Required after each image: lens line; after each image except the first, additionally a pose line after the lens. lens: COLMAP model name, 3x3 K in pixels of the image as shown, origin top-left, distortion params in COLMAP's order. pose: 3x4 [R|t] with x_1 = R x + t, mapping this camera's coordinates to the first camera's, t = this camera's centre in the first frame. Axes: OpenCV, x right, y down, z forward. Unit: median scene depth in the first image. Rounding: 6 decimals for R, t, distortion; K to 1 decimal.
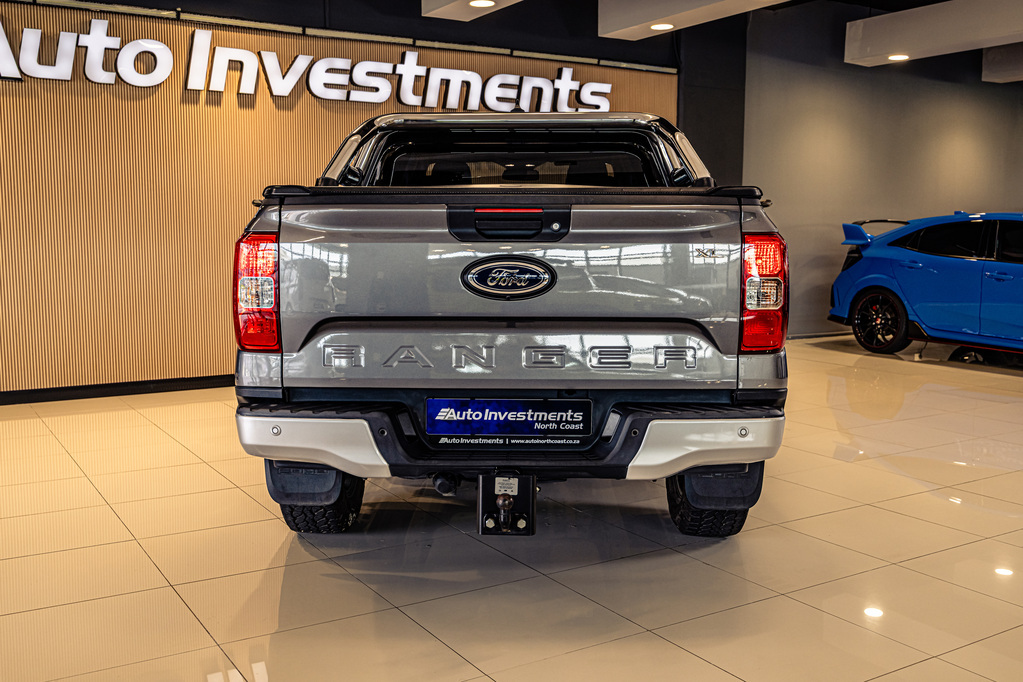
lens RADIAL K [[995.3, 0, 504.6], [0, 995.3, 335.8], [0, 0, 1]] dist [-0.003381, 0.000000]
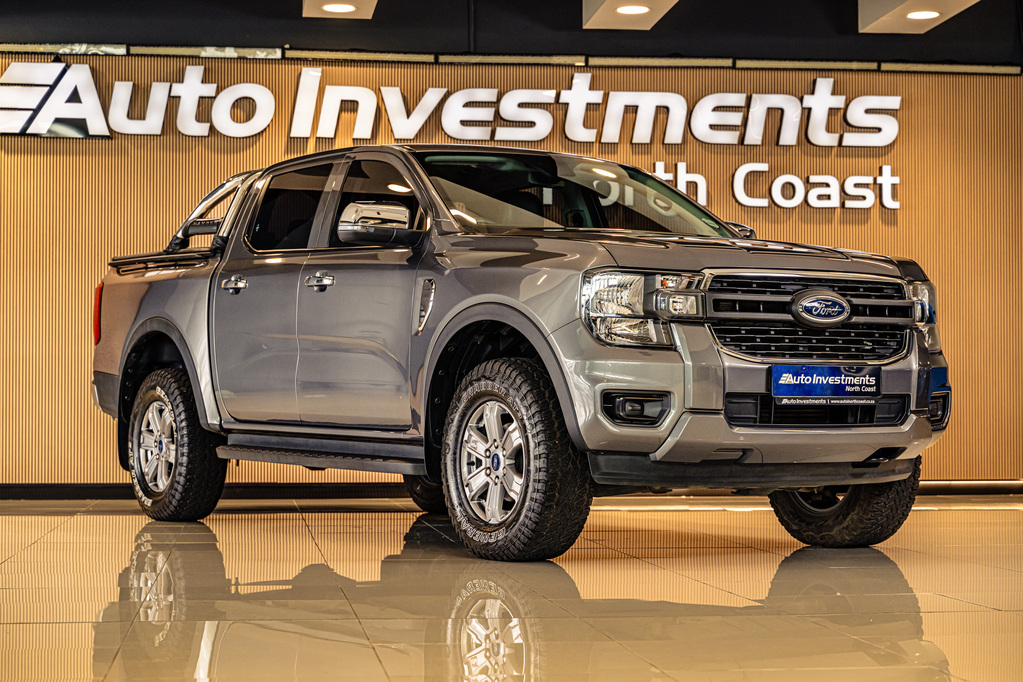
lens RADIAL K [[2124.7, 0, 503.9], [0, 2124.7, 336.6], [0, 0, 1]] dist [-0.019921, 0.000000]
pose [[0.909091, -0.013269, -0.416387, 0.561456], [-0.044612, 0.990644, -0.128970, 0.136468], [0.414203, 0.135822, 0.899993, -0.496537]]
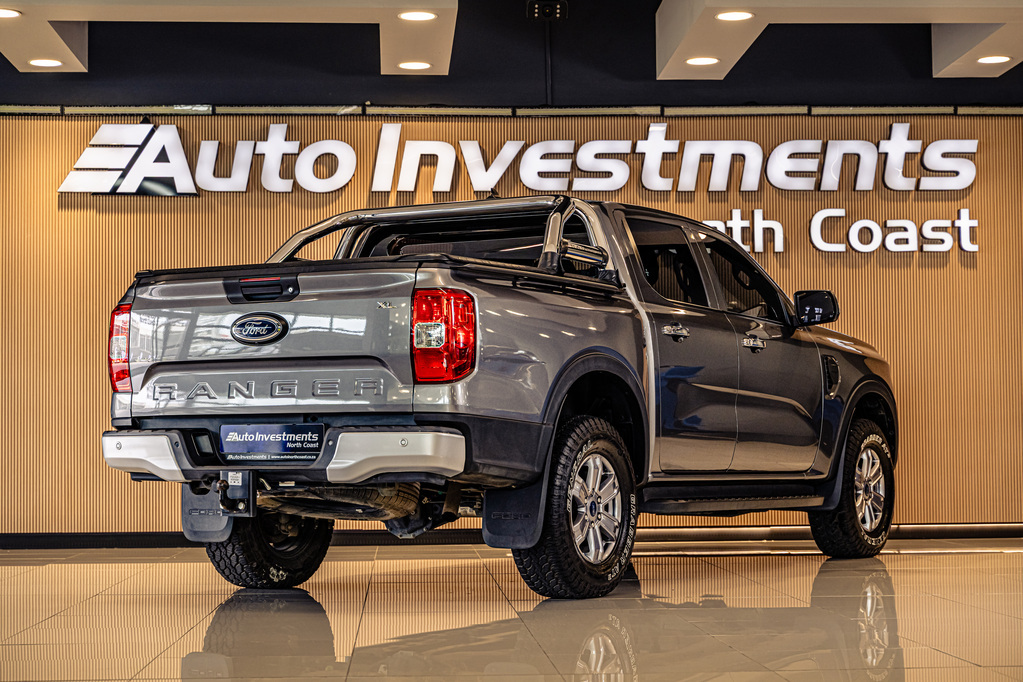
lens RADIAL K [[2124.7, 0, 507.0], [0, 2124.7, 341.7], [0, 0, 1]] dist [-0.019921, 0.000000]
pose [[0.876755, -0.032621, -0.479830, 0.628880], [-0.042025, 0.988684, -0.144004, 0.134321], [0.479098, 0.146421, 0.865463, -0.494475]]
